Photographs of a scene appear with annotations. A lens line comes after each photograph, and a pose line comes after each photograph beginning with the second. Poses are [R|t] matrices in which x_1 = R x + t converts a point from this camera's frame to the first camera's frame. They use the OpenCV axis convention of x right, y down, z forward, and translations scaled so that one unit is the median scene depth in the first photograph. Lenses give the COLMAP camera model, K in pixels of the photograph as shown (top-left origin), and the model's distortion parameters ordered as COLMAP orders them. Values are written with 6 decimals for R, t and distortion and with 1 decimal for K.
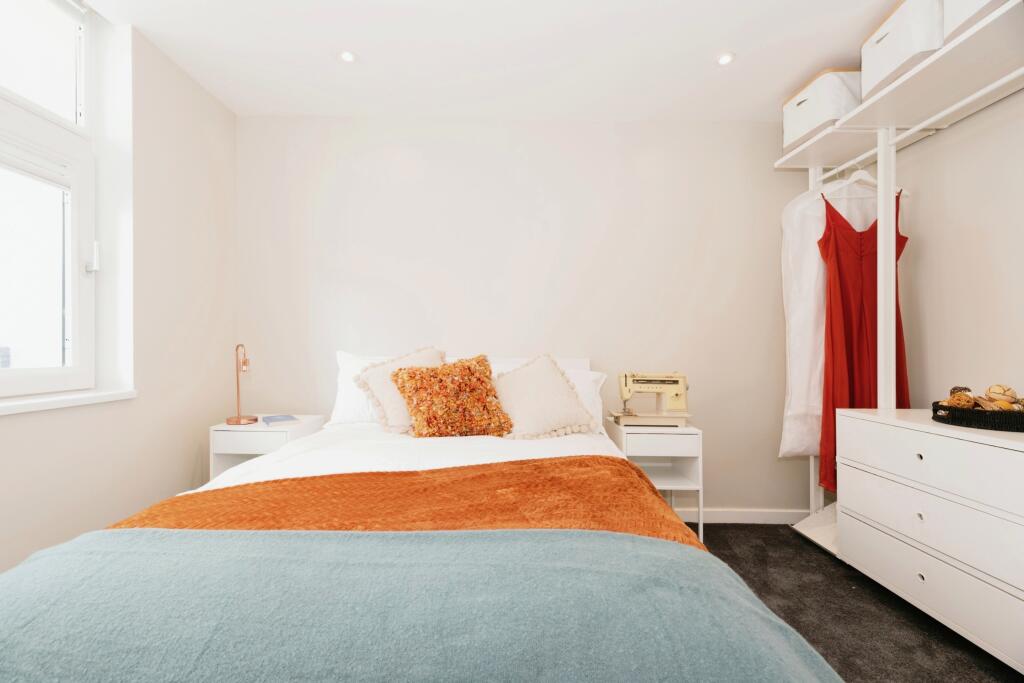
lens RADIAL K [[411.1, 0, 509.5], [0, 411.1, 343.6], [0, 0, 1]] dist [-0.010199, -0.000294]
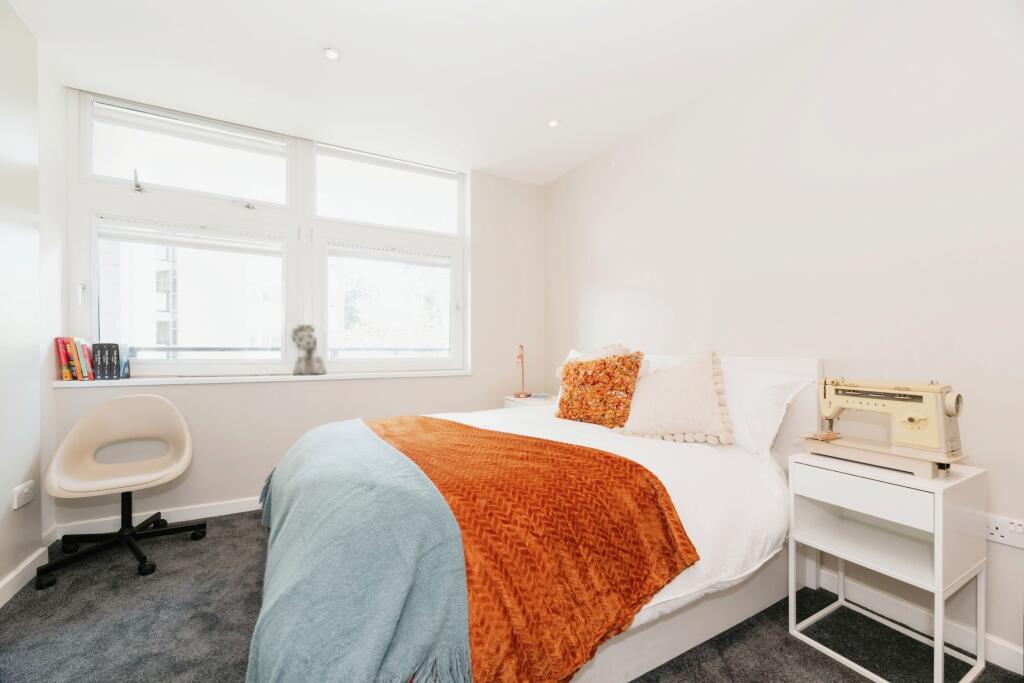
lens RADIAL K [[411.1, 0, 506.7], [0, 411.1, 350.6], [0, 0, 1]] dist [-0.010199, -0.000294]
pose [[0.483518, -0.004008, -0.875325, 0.676560], [0.011903, 0.999927, 0.001997, 0.018903], [0.875254, -0.011385, 0.483530, 0.227499]]
